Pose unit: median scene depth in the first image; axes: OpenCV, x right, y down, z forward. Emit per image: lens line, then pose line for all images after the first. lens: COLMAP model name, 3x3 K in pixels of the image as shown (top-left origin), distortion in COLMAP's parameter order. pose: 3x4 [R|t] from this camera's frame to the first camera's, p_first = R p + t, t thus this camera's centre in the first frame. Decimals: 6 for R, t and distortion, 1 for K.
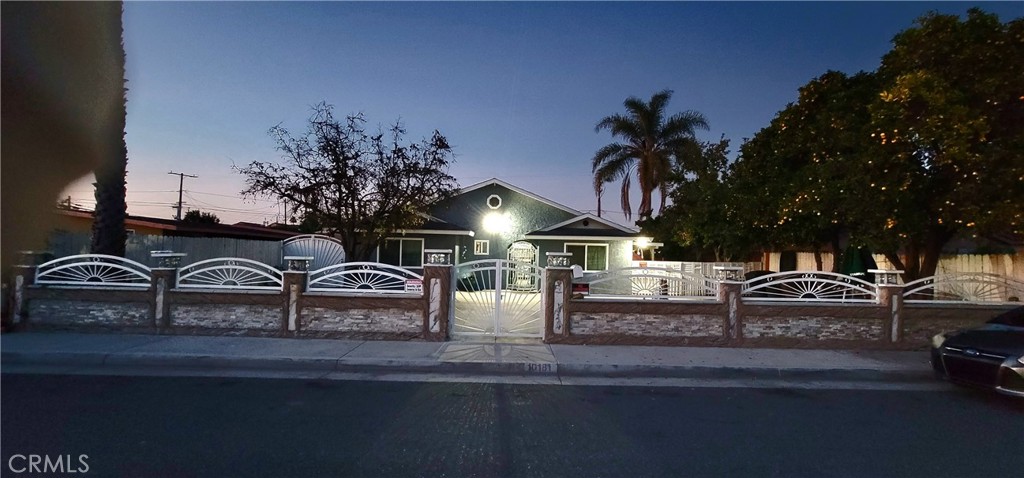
lens RADIAL K [[414.8, 0, 516.0], [0, 414.8, 248.2], [0, 0, 1]] dist [-0.002797, 0.000017]
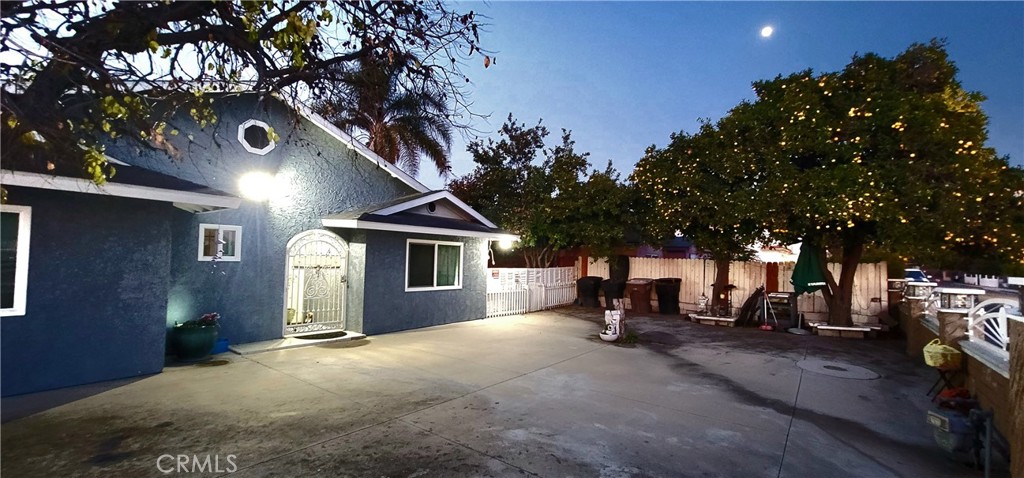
lens RADIAL K [[414.8, 0, 516.0], [0, 414.8, 248.2], [0, 0, 1]] dist [-0.002797, 0.000017]
pose [[0.615751, 0.015866, 0.787781, -0.500281], [-0.021774, 0.999758, -0.003116, -0.003827], [-0.787640, -0.015235, 0.615948, 1.184541]]
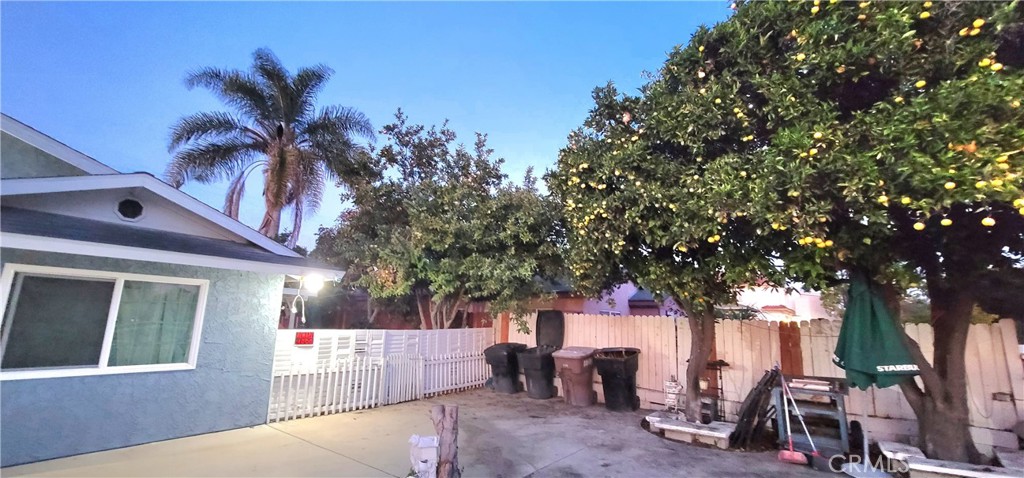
lens RADIAL K [[414.8, 0, 516.0], [0, 414.8, 248.2], [0, 0, 1]] dist [-0.002797, 0.000017]
pose [[0.612436, 0.134075, 0.779067, 0.237620], [-0.027646, 0.988542, -0.148392, 0.015559], [-0.790036, 0.069343, 0.609126, 1.292671]]
